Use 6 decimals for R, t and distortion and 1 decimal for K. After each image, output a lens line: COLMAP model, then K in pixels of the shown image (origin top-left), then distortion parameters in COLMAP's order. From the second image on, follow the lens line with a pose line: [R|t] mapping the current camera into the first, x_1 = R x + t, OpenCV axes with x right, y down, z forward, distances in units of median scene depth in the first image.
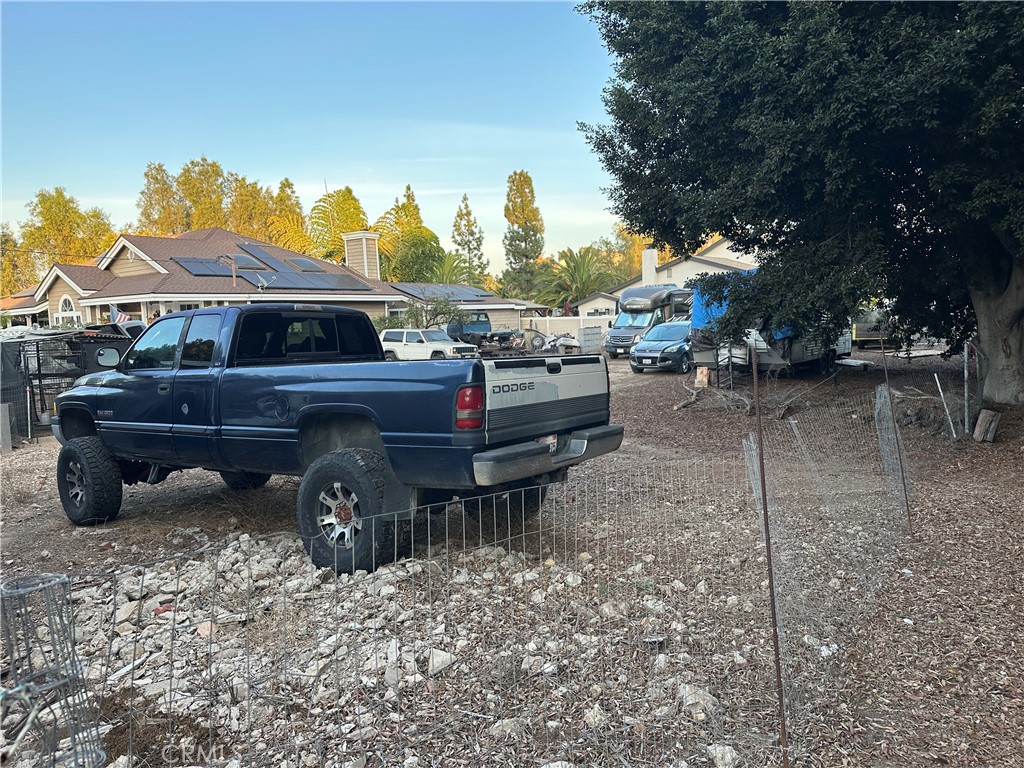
lens RADIAL K [[714.7, 0, 511.1], [0, 714.7, 381.9], [0, 0, 1]] dist [0.043344, -0.012555]
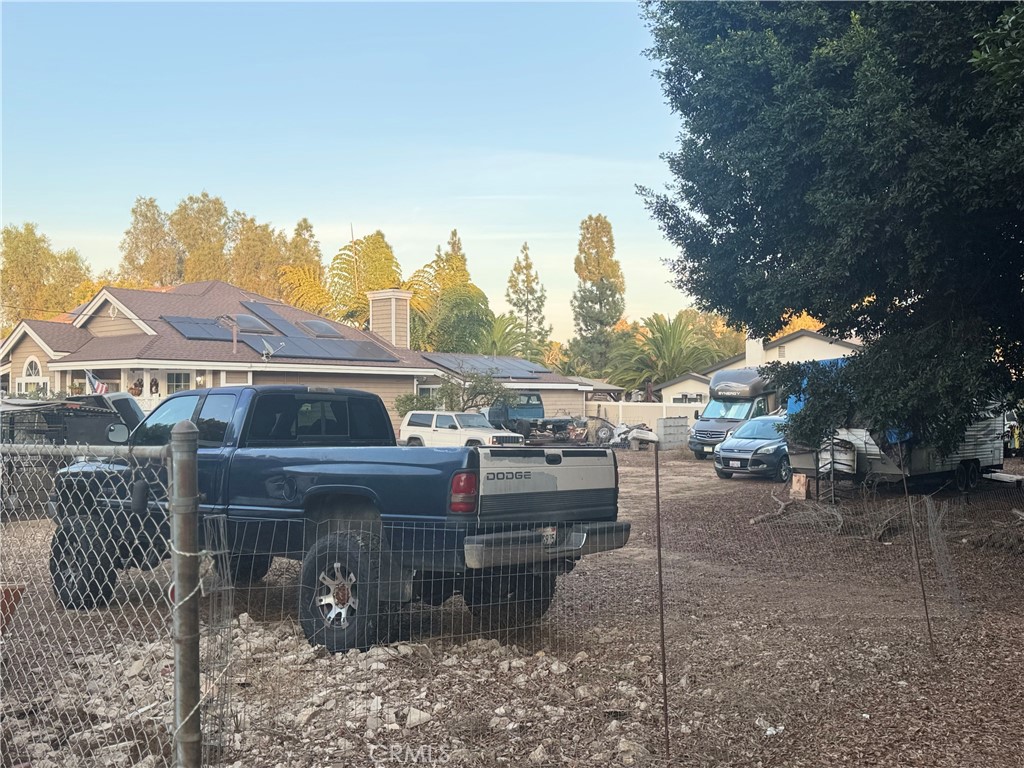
lens RADIAL K [[968.6, 0, 512.4], [0, 968.6, 384.1], [0, 0, 1]] dist [0.128185, 0.000000]
pose [[0.996275, 0.034534, -0.079013, 0.053199], [-0.042536, 0.993880, -0.101944, 0.008710], [0.075009, 0.104925, 0.991647, -0.194361]]
